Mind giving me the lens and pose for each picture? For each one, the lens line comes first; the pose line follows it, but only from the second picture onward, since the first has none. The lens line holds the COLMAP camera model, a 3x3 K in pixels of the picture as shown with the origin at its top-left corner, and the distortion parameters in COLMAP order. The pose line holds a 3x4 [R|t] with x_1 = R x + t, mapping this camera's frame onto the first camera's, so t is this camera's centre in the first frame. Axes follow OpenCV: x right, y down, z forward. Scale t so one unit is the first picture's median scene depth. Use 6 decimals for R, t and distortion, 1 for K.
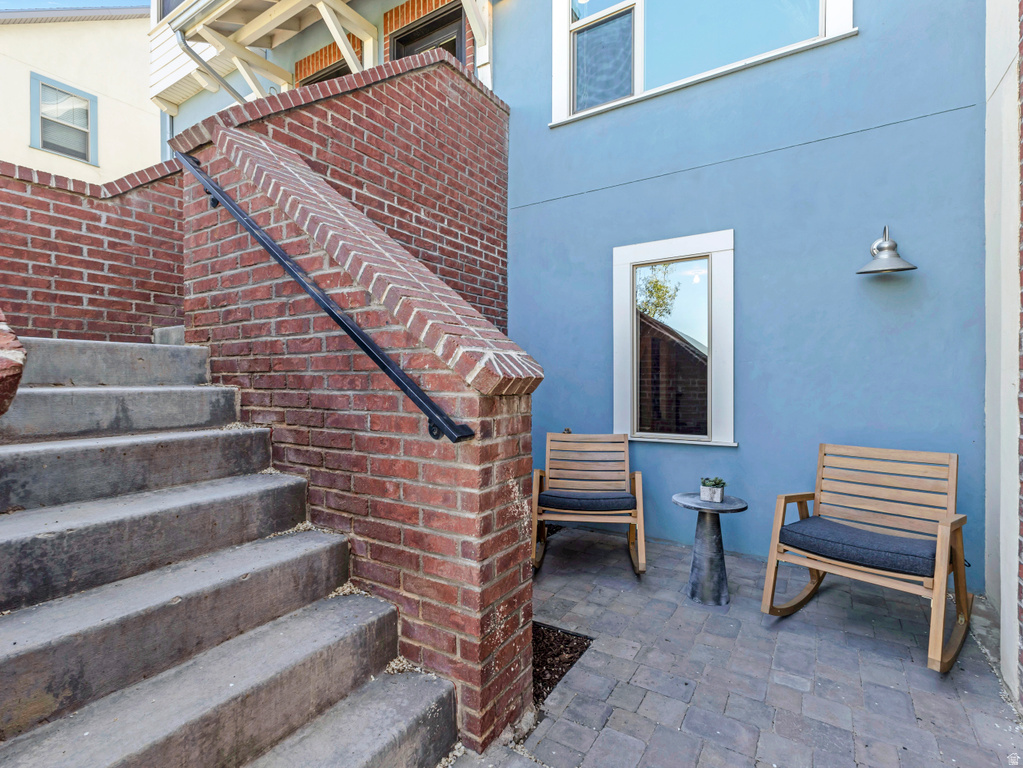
lens RADIAL K [[497.2, 0, 512.9], [0, 497.2, 382.6], [0, 0, 1]] dist [0.003984, -0.000456]
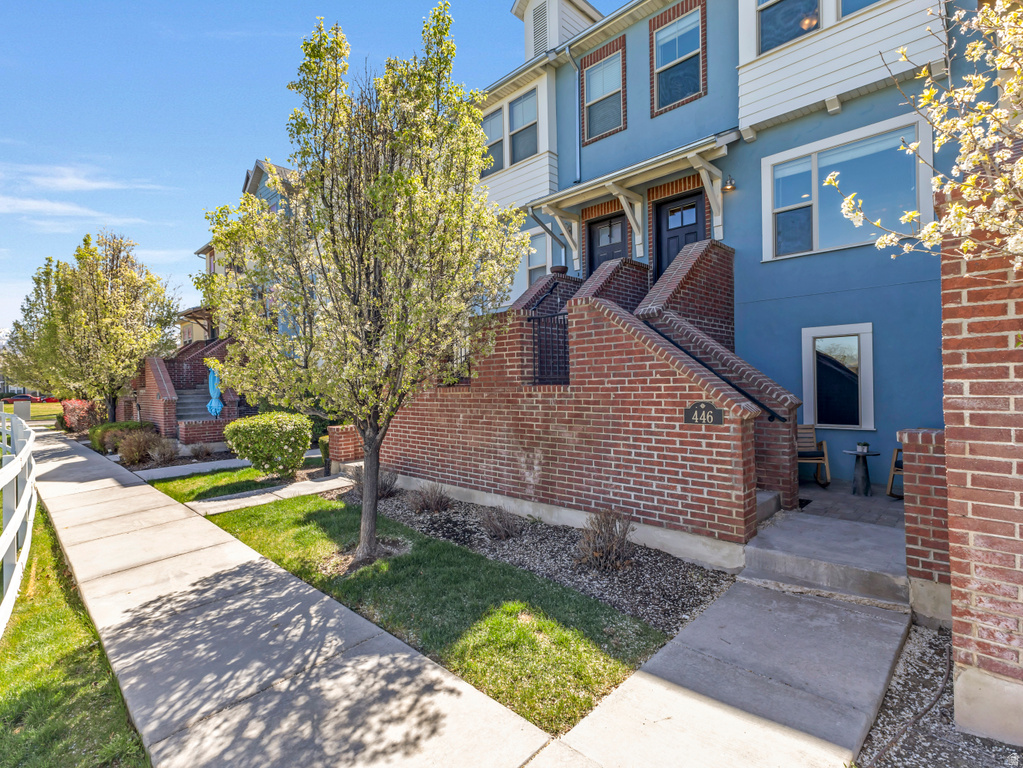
lens RADIAL K [[497.2, 0, 512.9], [0, 497.2, 382.6], [0, 0, 1]] dist [0.003984, -0.000456]
pose [[0.975150, -0.015636, -0.220992, -0.557766], [0.015184, 0.999878, -0.003746, -0.083905], [0.221024, 0.000298, 0.975268, -1.349520]]
